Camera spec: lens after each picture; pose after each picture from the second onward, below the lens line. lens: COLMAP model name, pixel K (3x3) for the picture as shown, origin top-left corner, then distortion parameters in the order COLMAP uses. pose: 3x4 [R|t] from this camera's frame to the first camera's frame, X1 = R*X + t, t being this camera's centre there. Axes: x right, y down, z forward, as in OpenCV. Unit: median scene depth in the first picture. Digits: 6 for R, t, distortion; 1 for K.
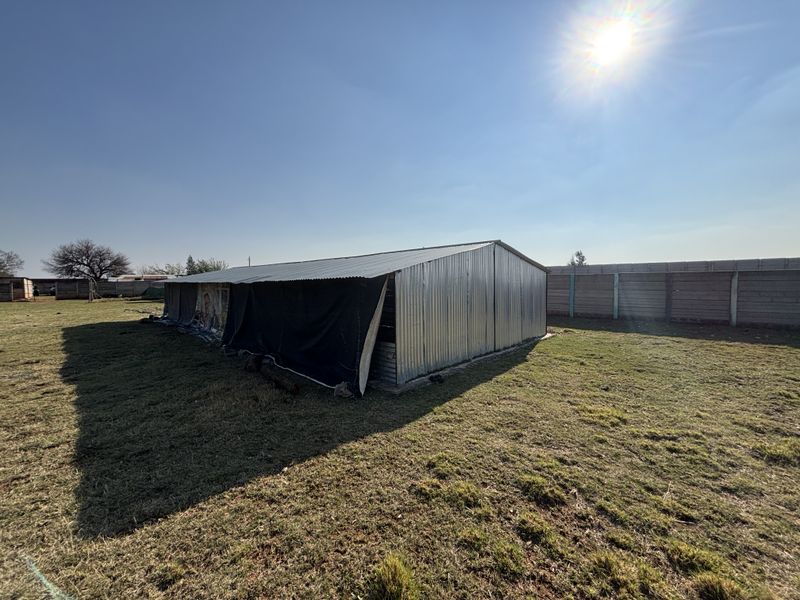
lens RADIAL K [[318.2, 0, 400.0], [0, 318.2, 300.0], [0, 0, 1]] dist [-0.002024, -0.000080]
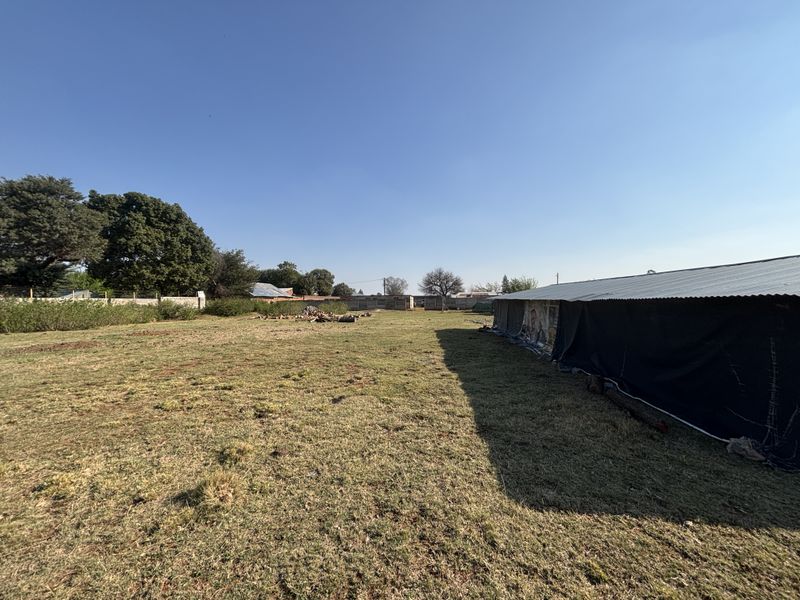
lens RADIAL K [[318.2, 0, 400.0], [0, 318.2, 300.0], [0, 0, 1]] dist [-0.002024, -0.000080]
pose [[0.639341, 0.007153, -0.768890, -0.078418], [-0.045179, 0.998579, -0.028277, -0.002210], [0.767595, 0.052817, 0.638756, -0.064023]]
